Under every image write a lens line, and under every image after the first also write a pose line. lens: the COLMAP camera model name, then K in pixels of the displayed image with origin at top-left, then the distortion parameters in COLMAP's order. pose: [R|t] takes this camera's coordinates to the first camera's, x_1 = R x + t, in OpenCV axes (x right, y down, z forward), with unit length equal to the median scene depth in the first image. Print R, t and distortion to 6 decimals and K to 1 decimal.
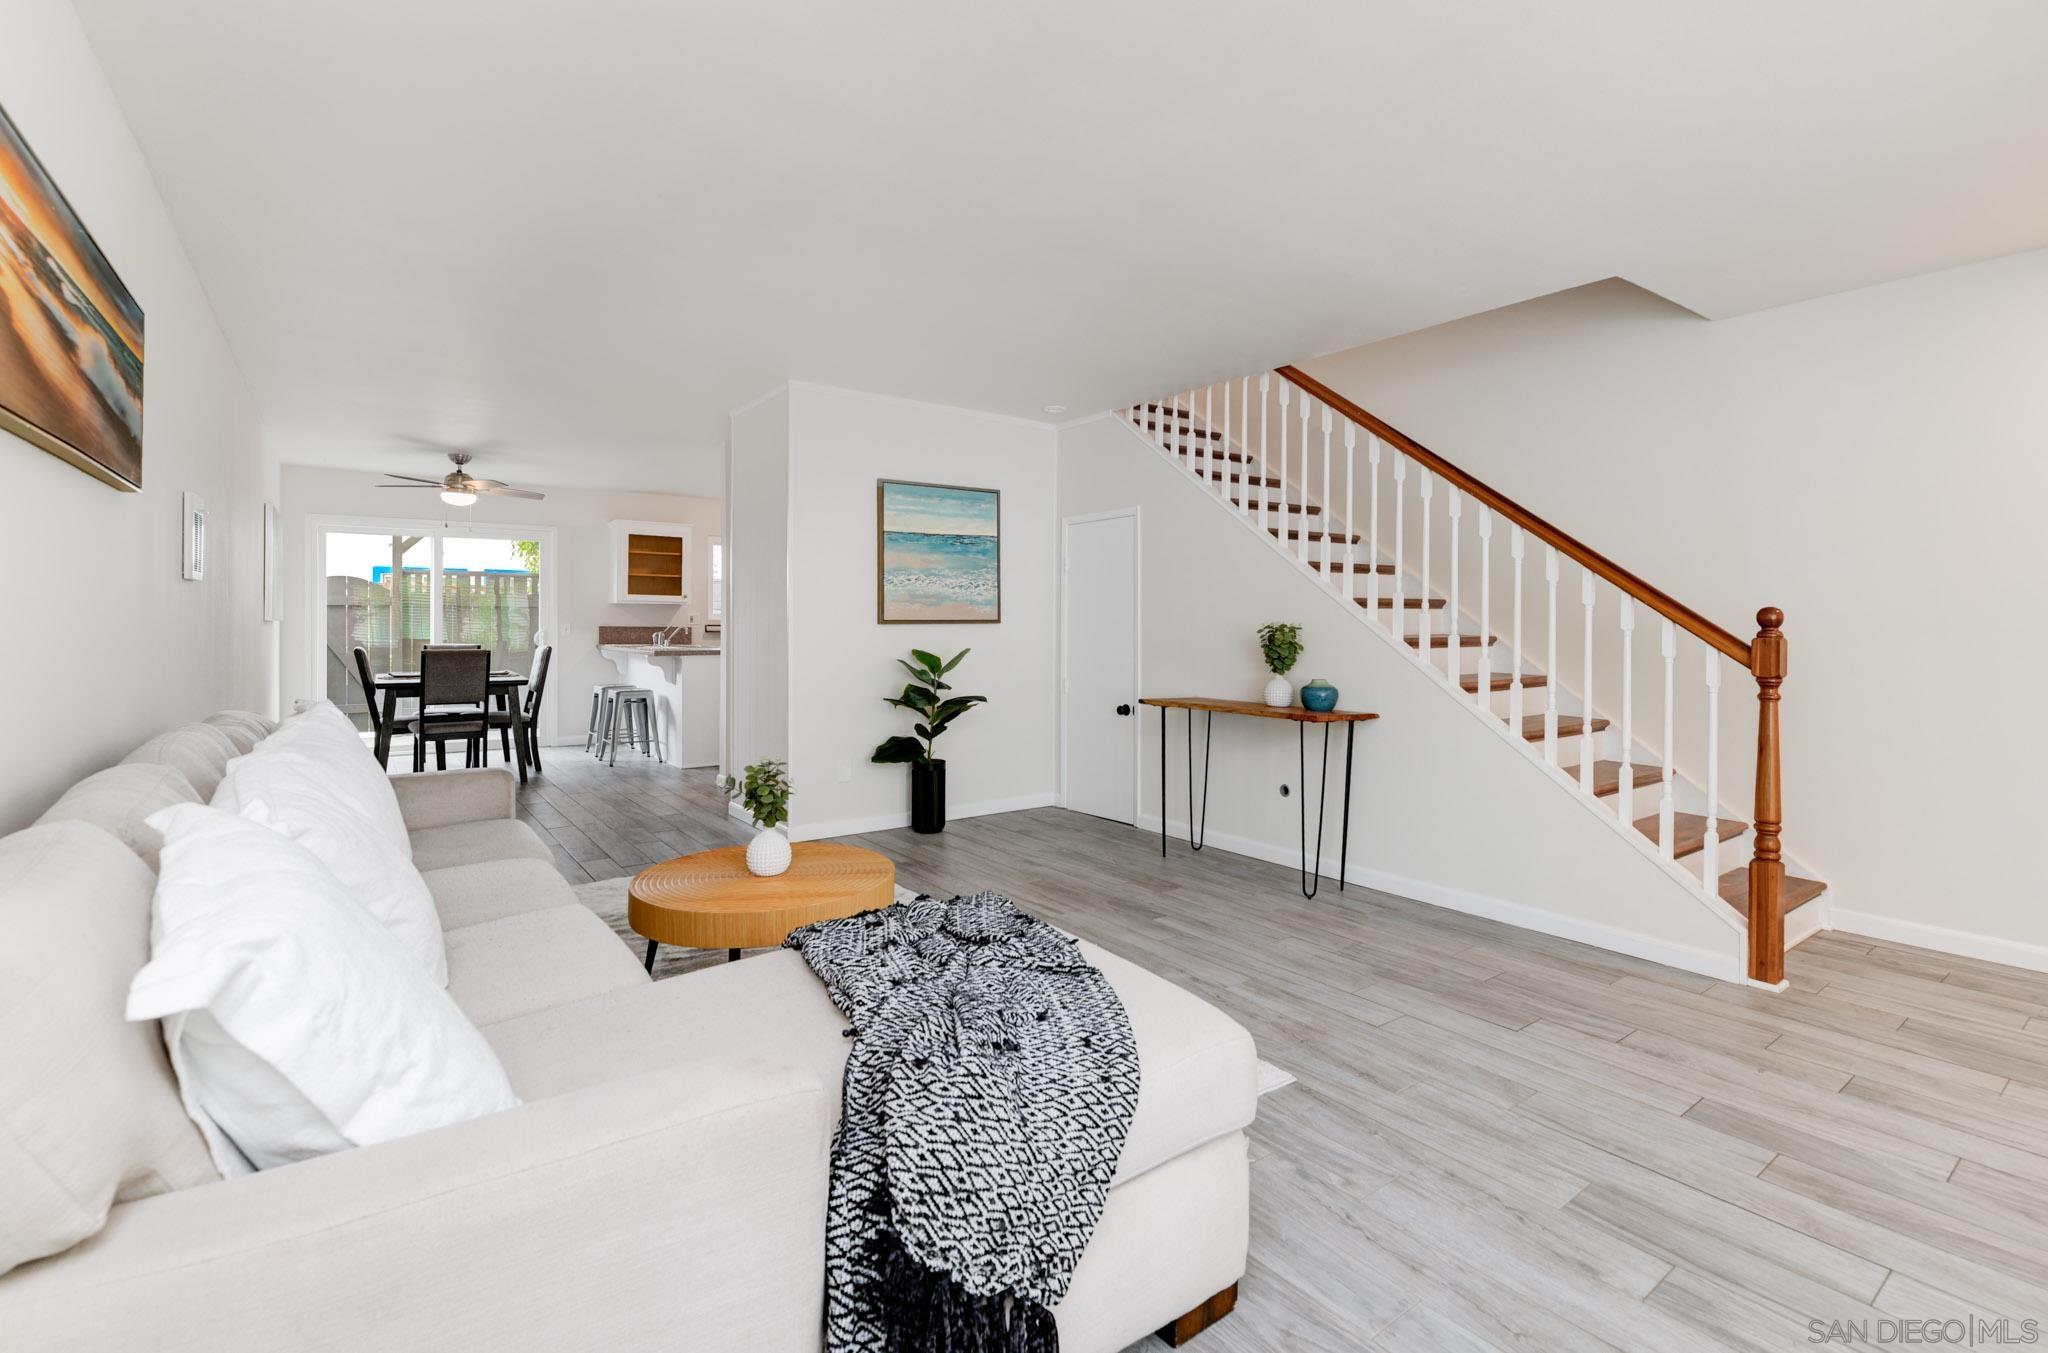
lens RADIAL K [[902.4, 0, 999.1], [0, 902.4, 628.9], [0, 0, 1]] dist [0.013756, -0.013813]
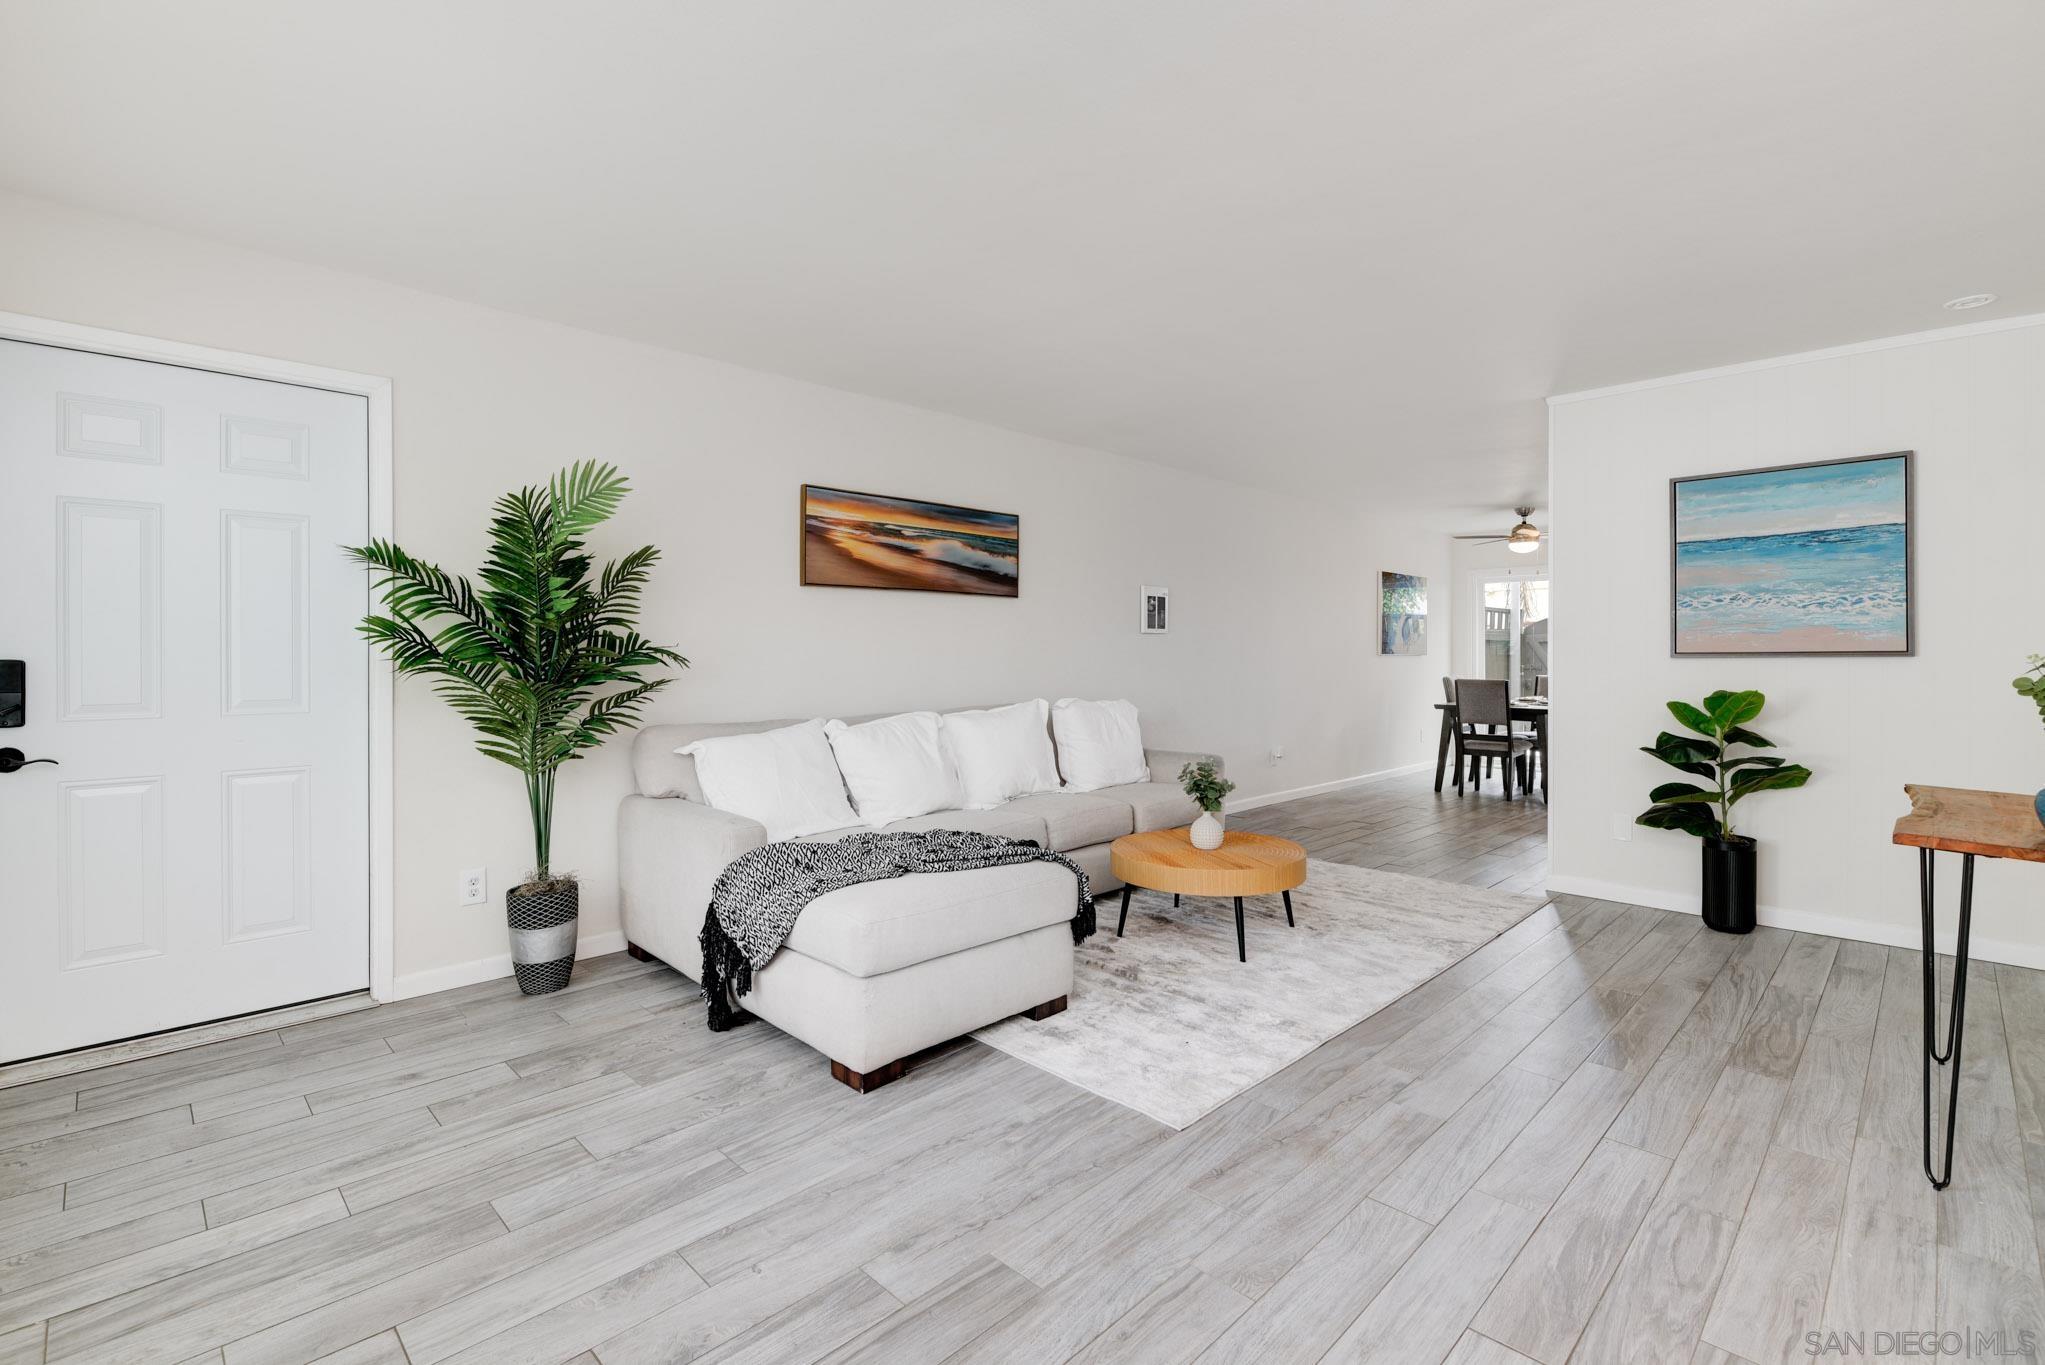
lens RADIAL K [[907.4, 0, 1078.8], [0, 907.4, 659.0], [0, 0, 1]] dist [-0.012829, -0.000246]
pose [[0.204453, 0.001923, -0.978875, 0.806317], [-0.005065, 0.999987, 0.000907, -0.002719], [0.978863, 0.004773, 0.204460, 0.449762]]
